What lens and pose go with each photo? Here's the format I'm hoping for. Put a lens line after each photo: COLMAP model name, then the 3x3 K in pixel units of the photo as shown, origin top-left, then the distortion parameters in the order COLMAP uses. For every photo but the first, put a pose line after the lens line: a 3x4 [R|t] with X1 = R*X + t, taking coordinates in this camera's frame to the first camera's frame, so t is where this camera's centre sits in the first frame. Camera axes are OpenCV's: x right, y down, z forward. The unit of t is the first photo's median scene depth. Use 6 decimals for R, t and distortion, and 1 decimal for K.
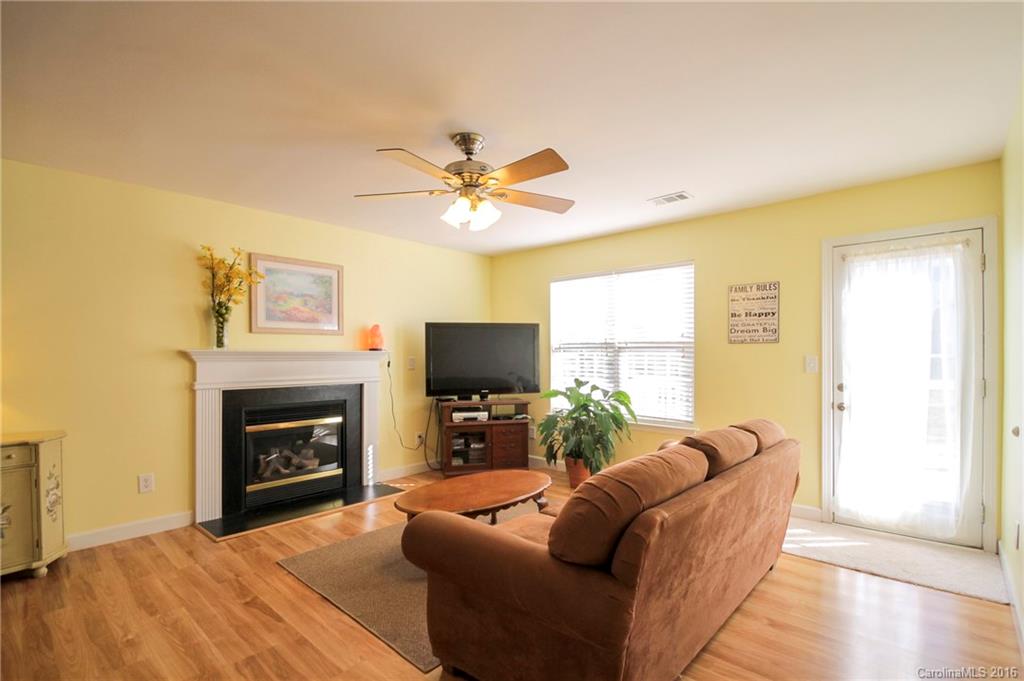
lens RADIAL K [[475.3, 0, 529.2], [0, 475.3, 357.1], [0, 0, 1]] dist [-0.006297, -0.005411]
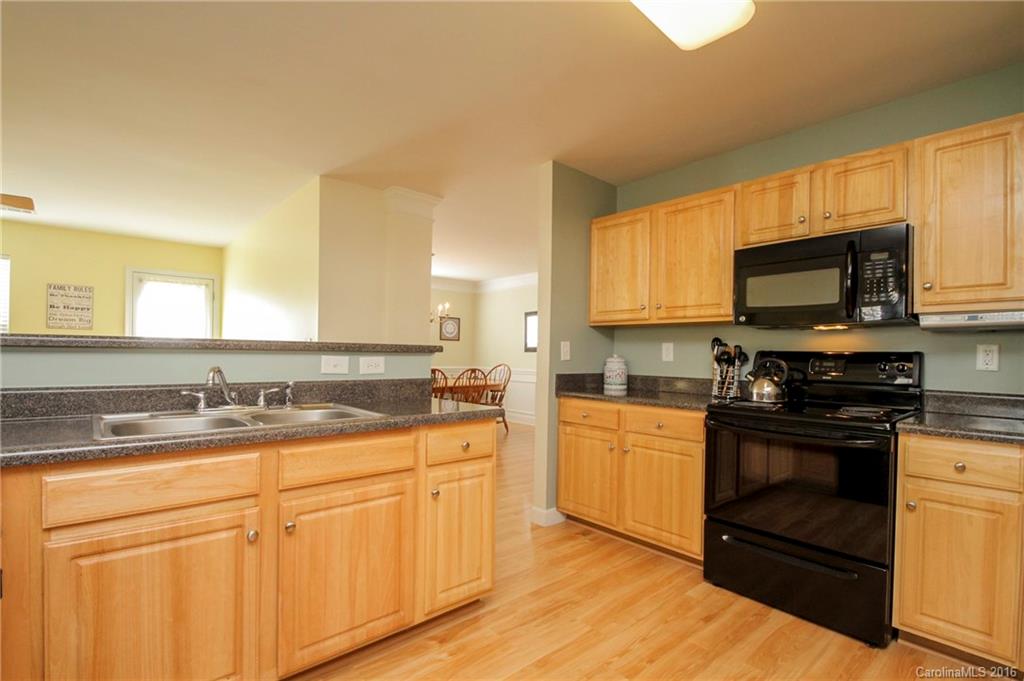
lens RADIAL K [[475.3, 0, 504.9], [0, 475.3, 357.3], [0, 0, 1]] dist [-0.006297, -0.005411]
pose [[0.131699, -0.003211, 0.991285, -0.710635], [-0.010432, 0.999935, 0.004625, 0.033221], [-0.991235, -0.010951, 0.131657, -0.418413]]
